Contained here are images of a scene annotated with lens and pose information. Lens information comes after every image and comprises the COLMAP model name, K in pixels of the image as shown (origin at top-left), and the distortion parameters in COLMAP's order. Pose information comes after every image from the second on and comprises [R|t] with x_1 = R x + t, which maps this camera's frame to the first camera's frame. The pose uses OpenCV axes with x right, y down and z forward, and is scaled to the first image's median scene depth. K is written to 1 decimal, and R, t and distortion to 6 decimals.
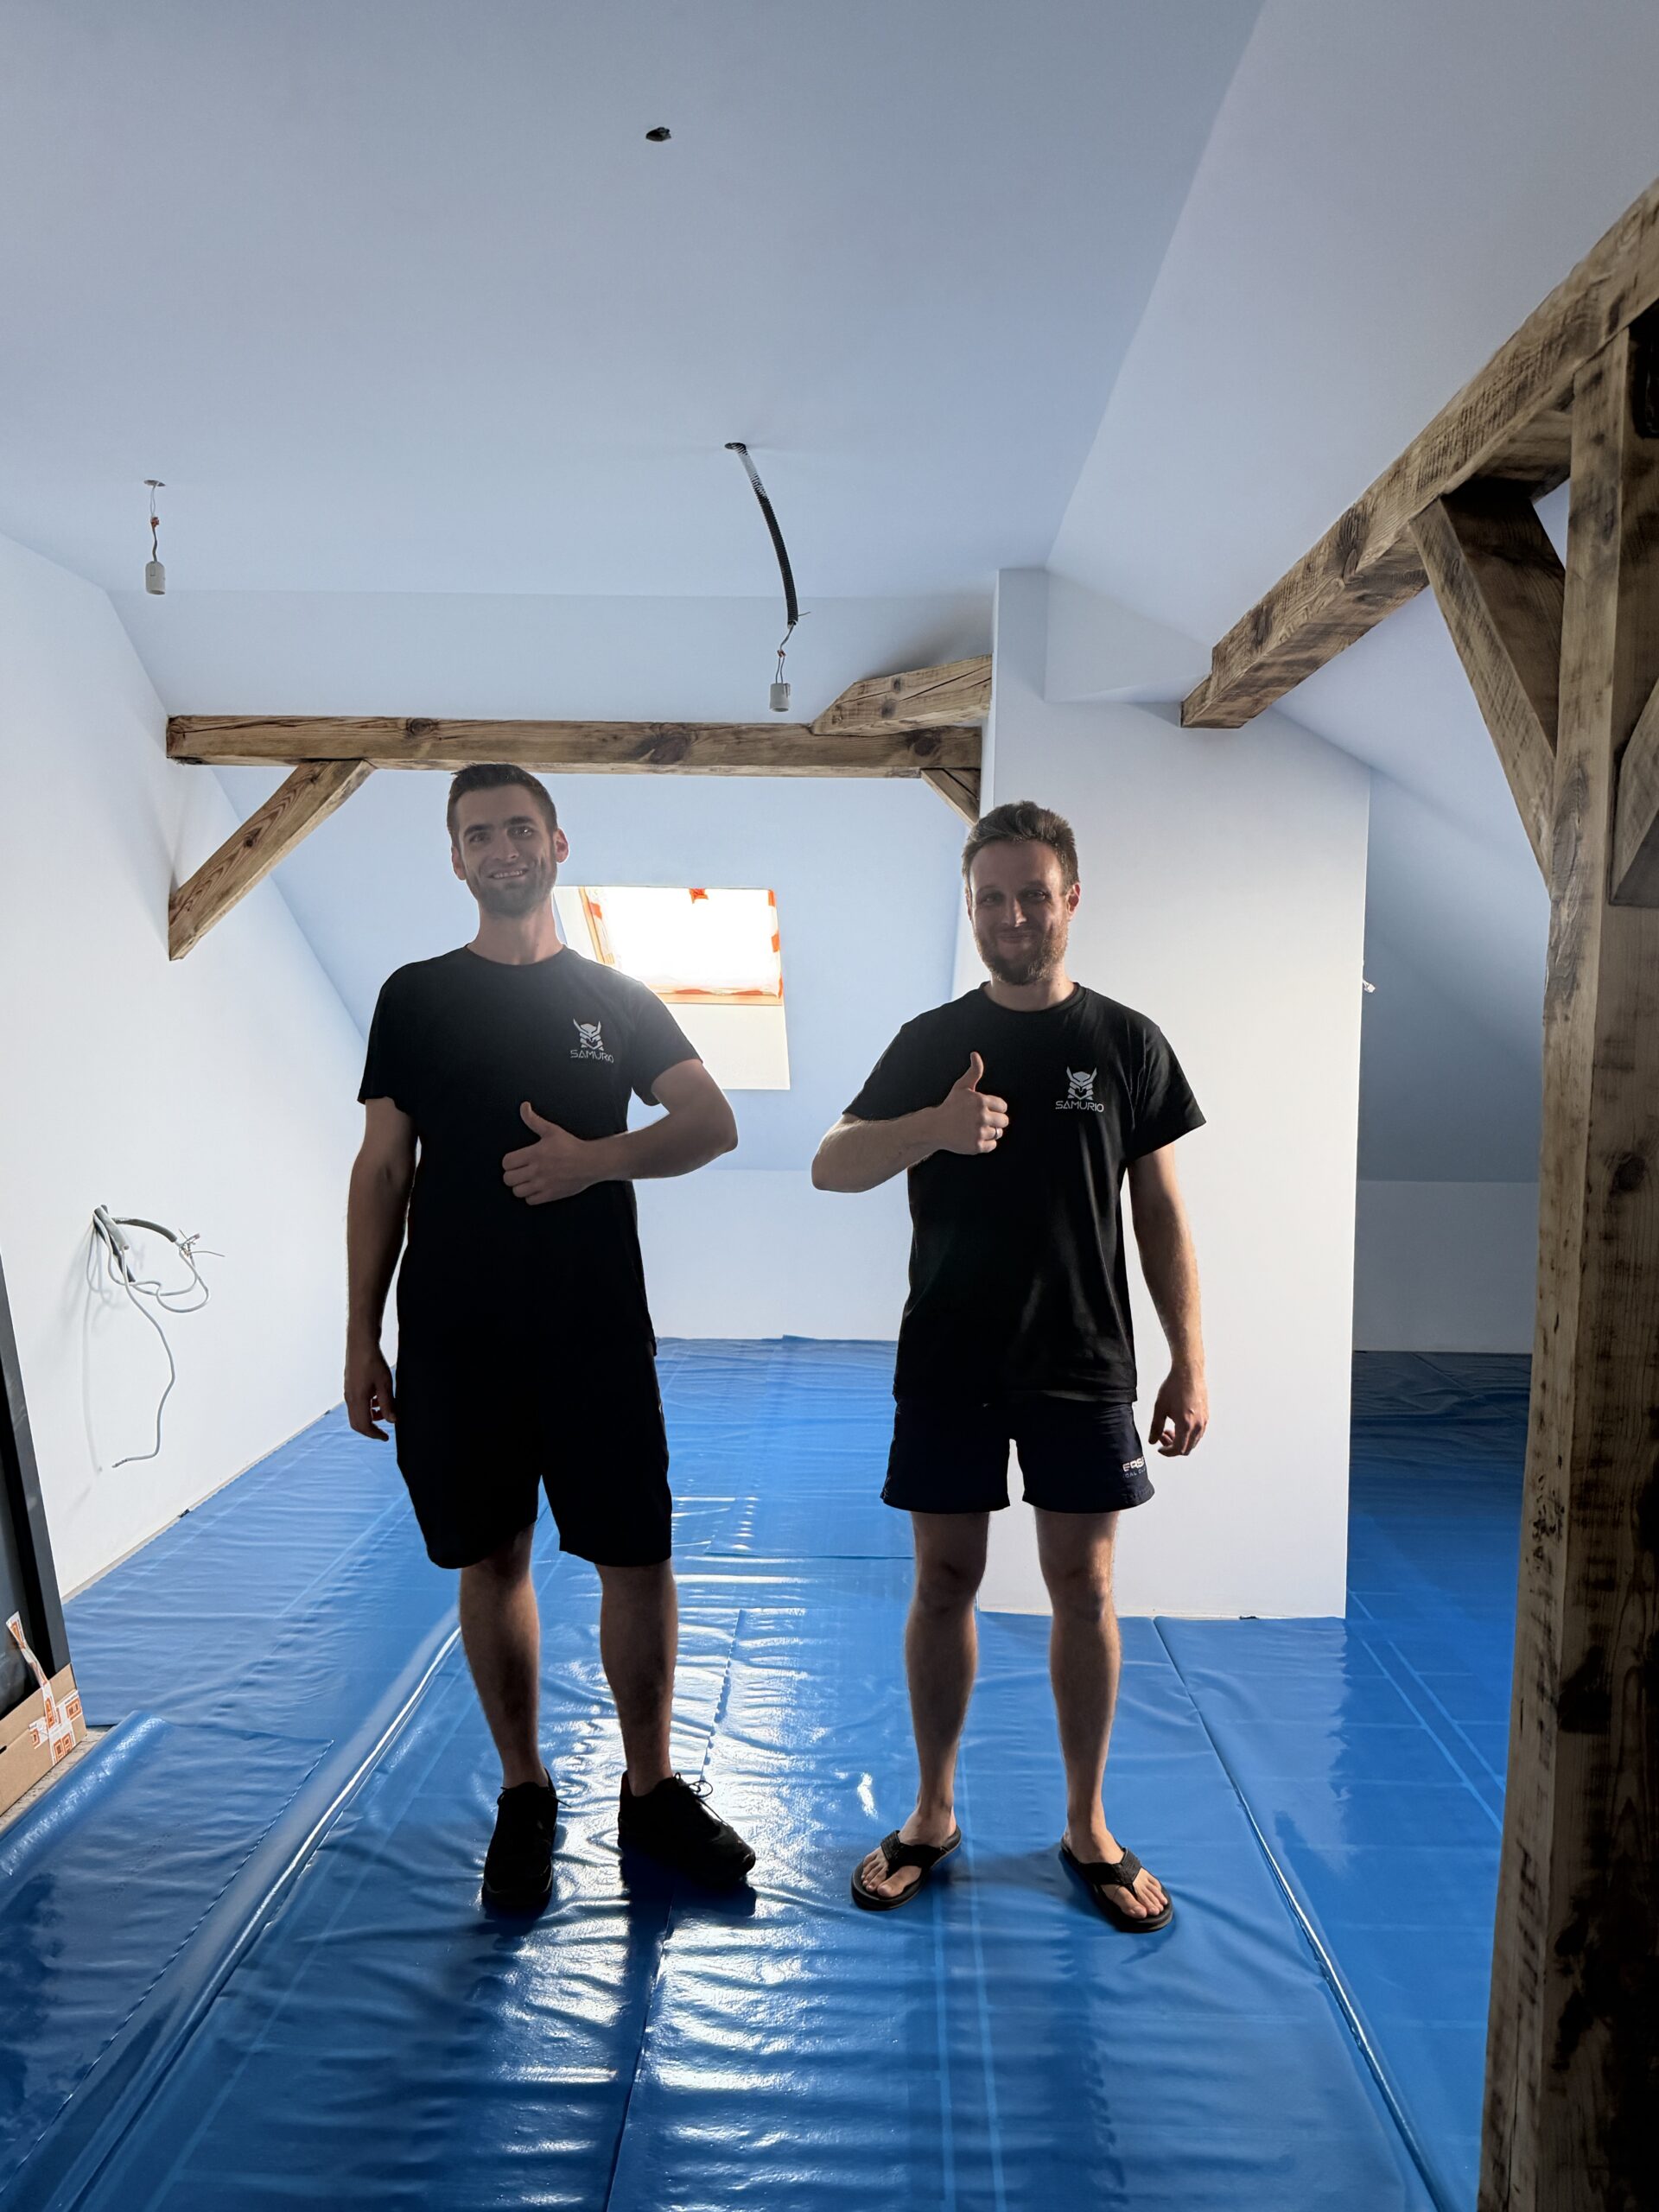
lens RADIAL K [[1617.6, 0, 823.1], [0, 1617.6, 1137.7], [0, 0, 1]] dist [0.039089, -0.058866]
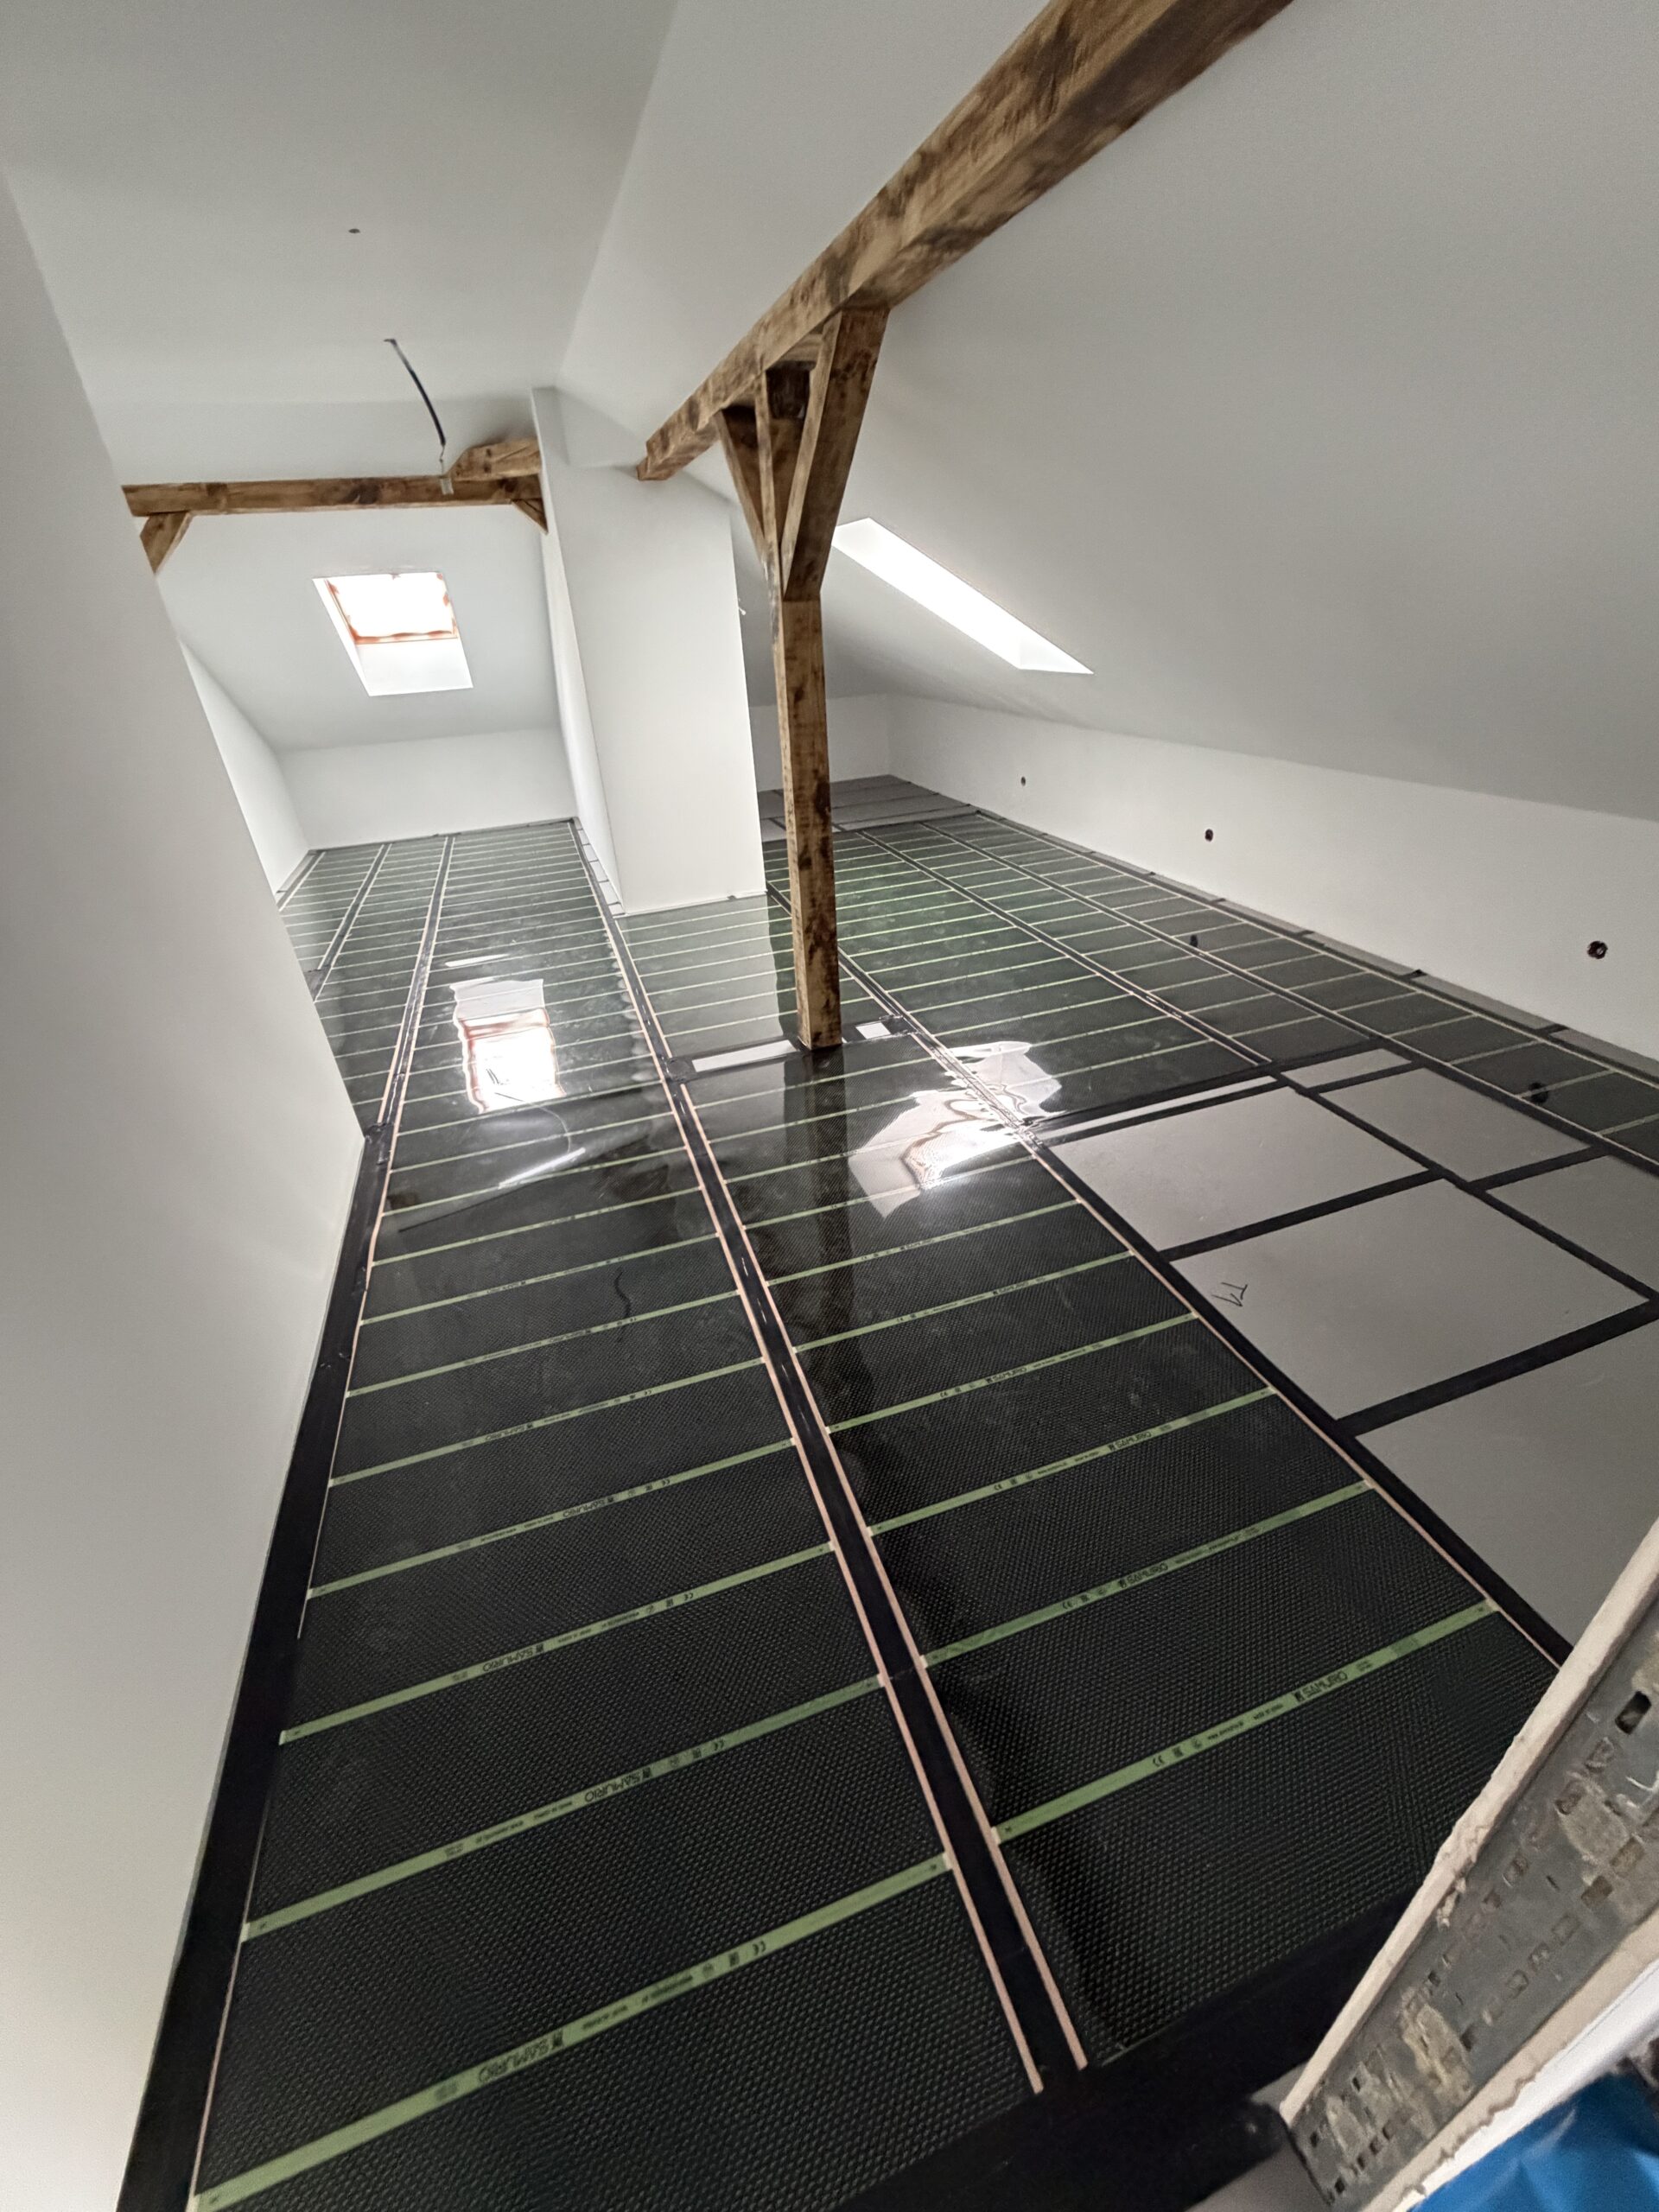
lens RADIAL K [[887.5, 0, 815.2], [0, 887.5, 1092.0], [0, 0, 1]] dist [0.001852, -0.000469]
pose [[0.934430, -0.234021, 0.268469, -0.063106], [0.102624, 0.898765, 0.426251, -0.007565], [-0.341042, -0.370750, 0.863849, -0.386479]]
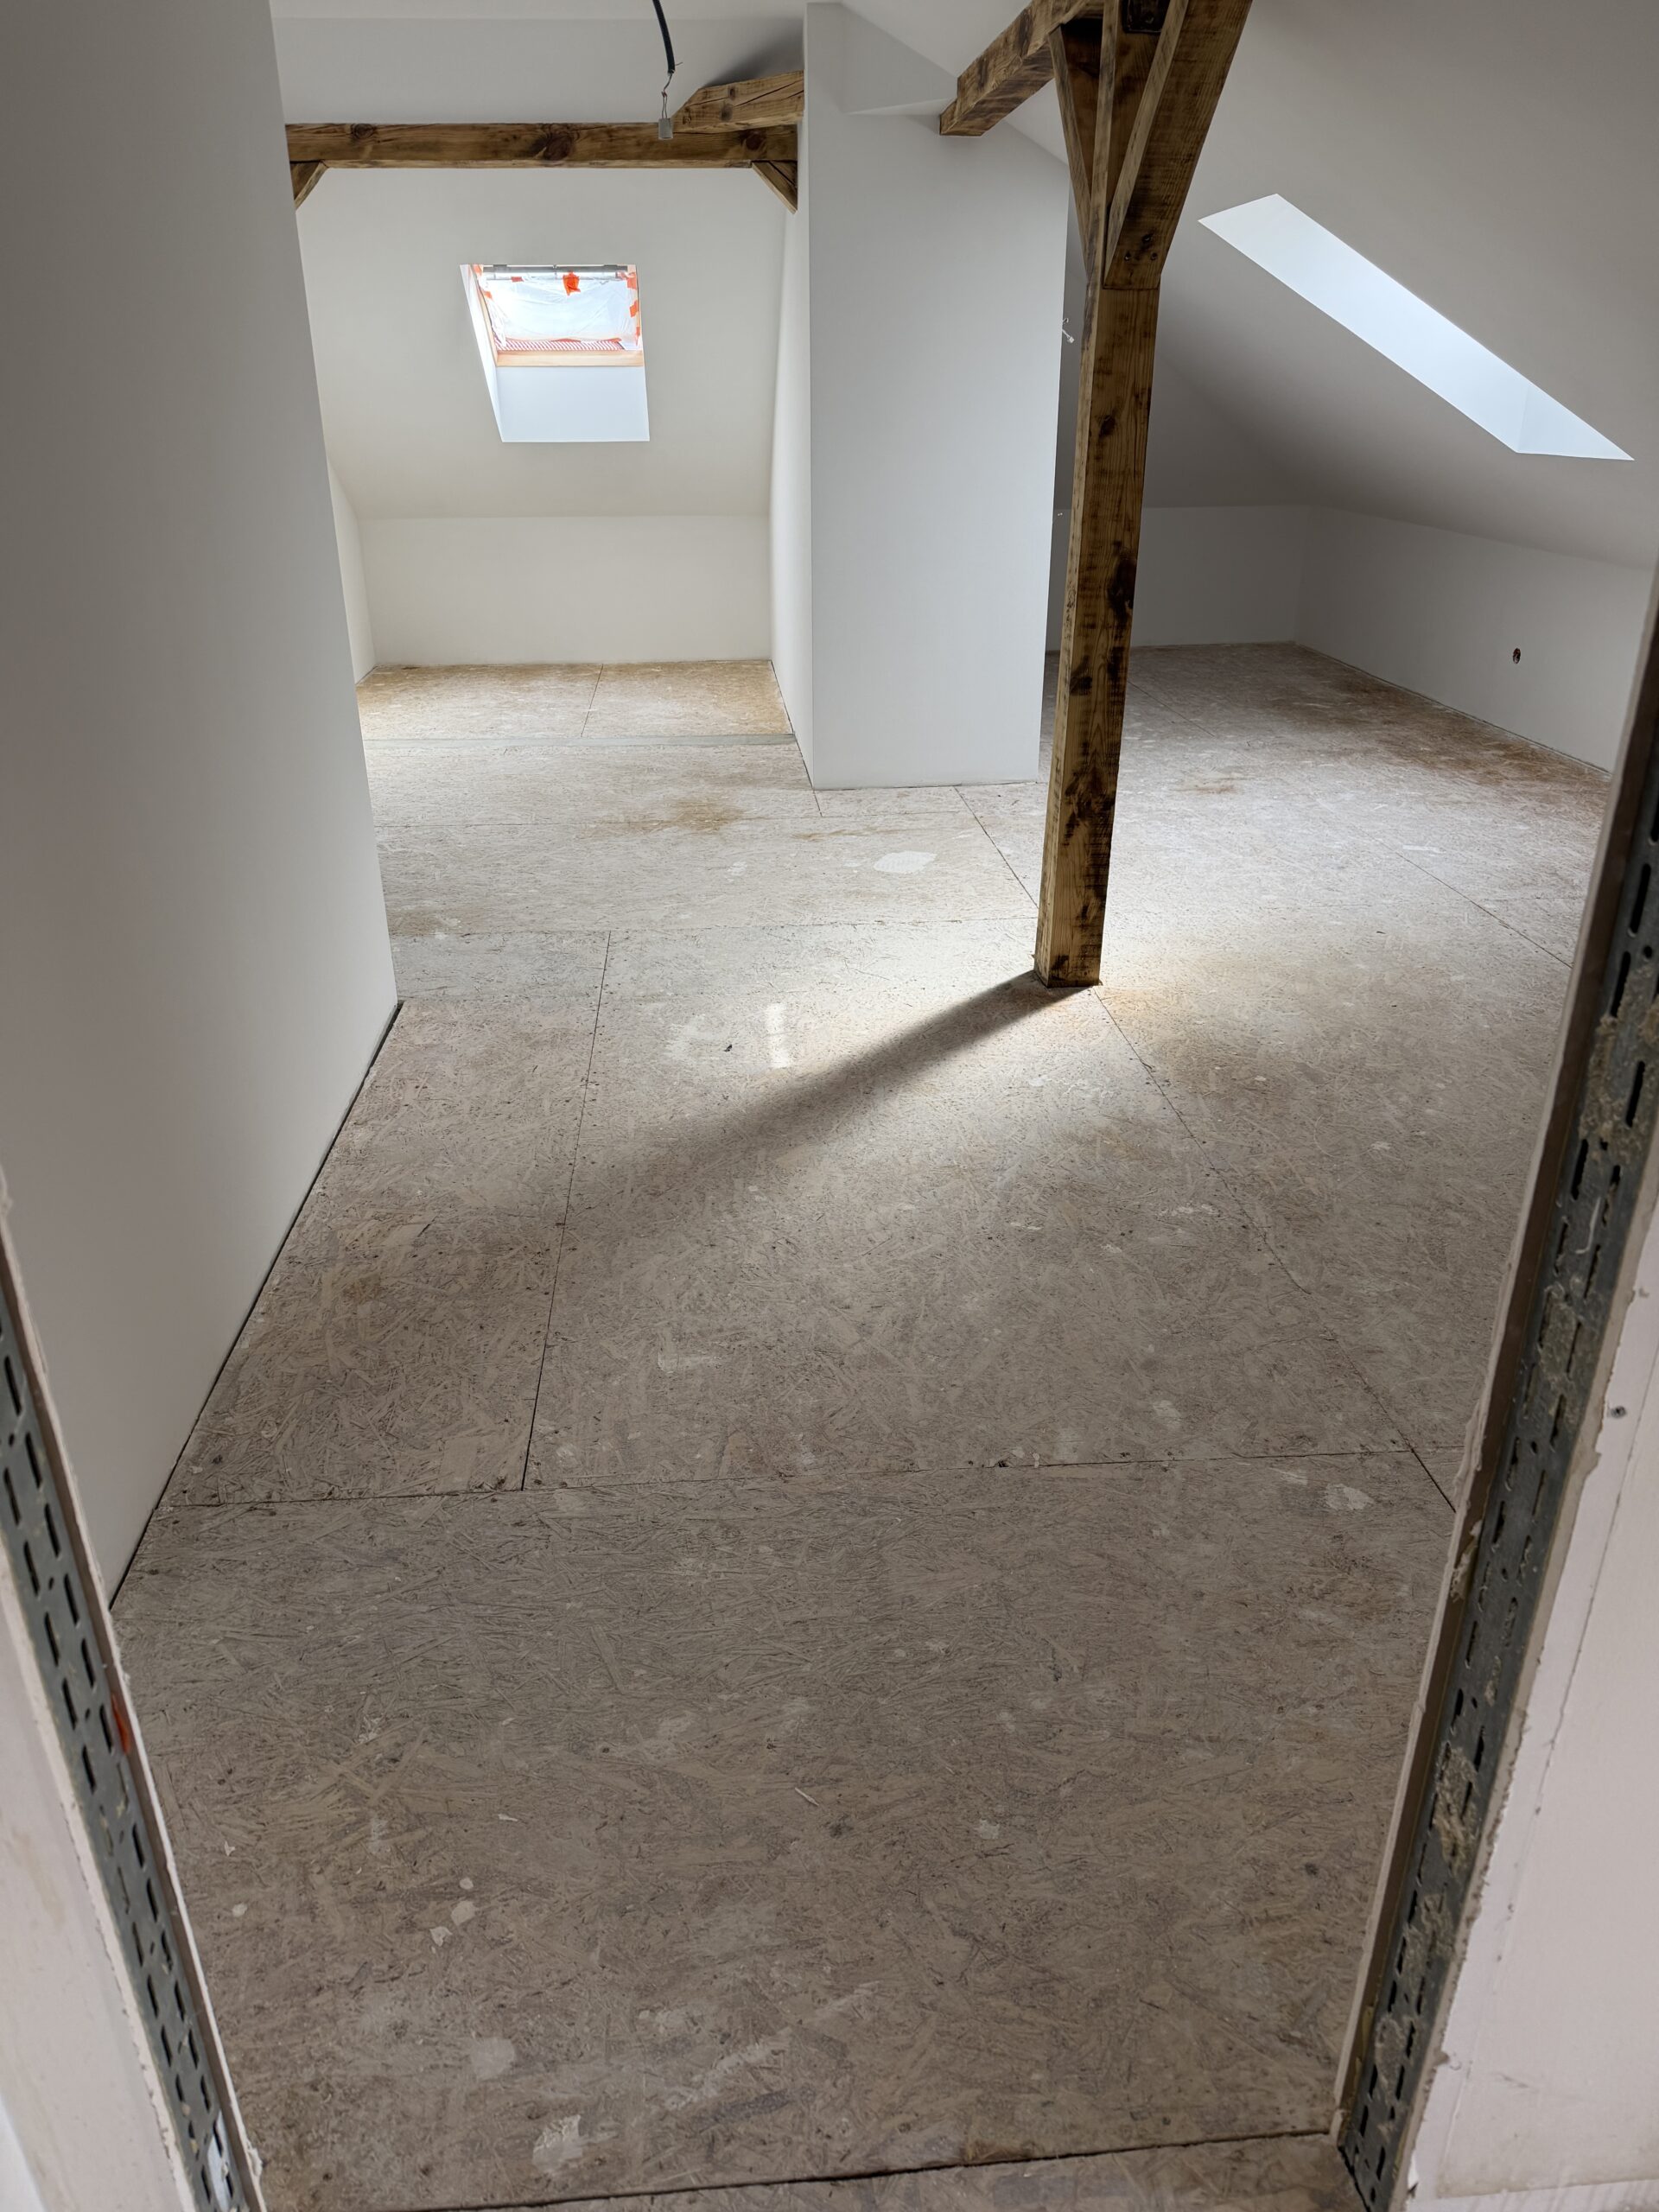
lens RADIAL K [[1567.1, 0, 780.9], [0, 1567.1, 1086.6], [0, 0, 1]] dist [0.036512, -0.059295]
pose [[0.995638, -0.058234, 0.072894, -0.065720], [0.030259, 0.940609, 0.338140, 0.058630], [-0.088256, -0.334459, 0.938269, -0.564744]]
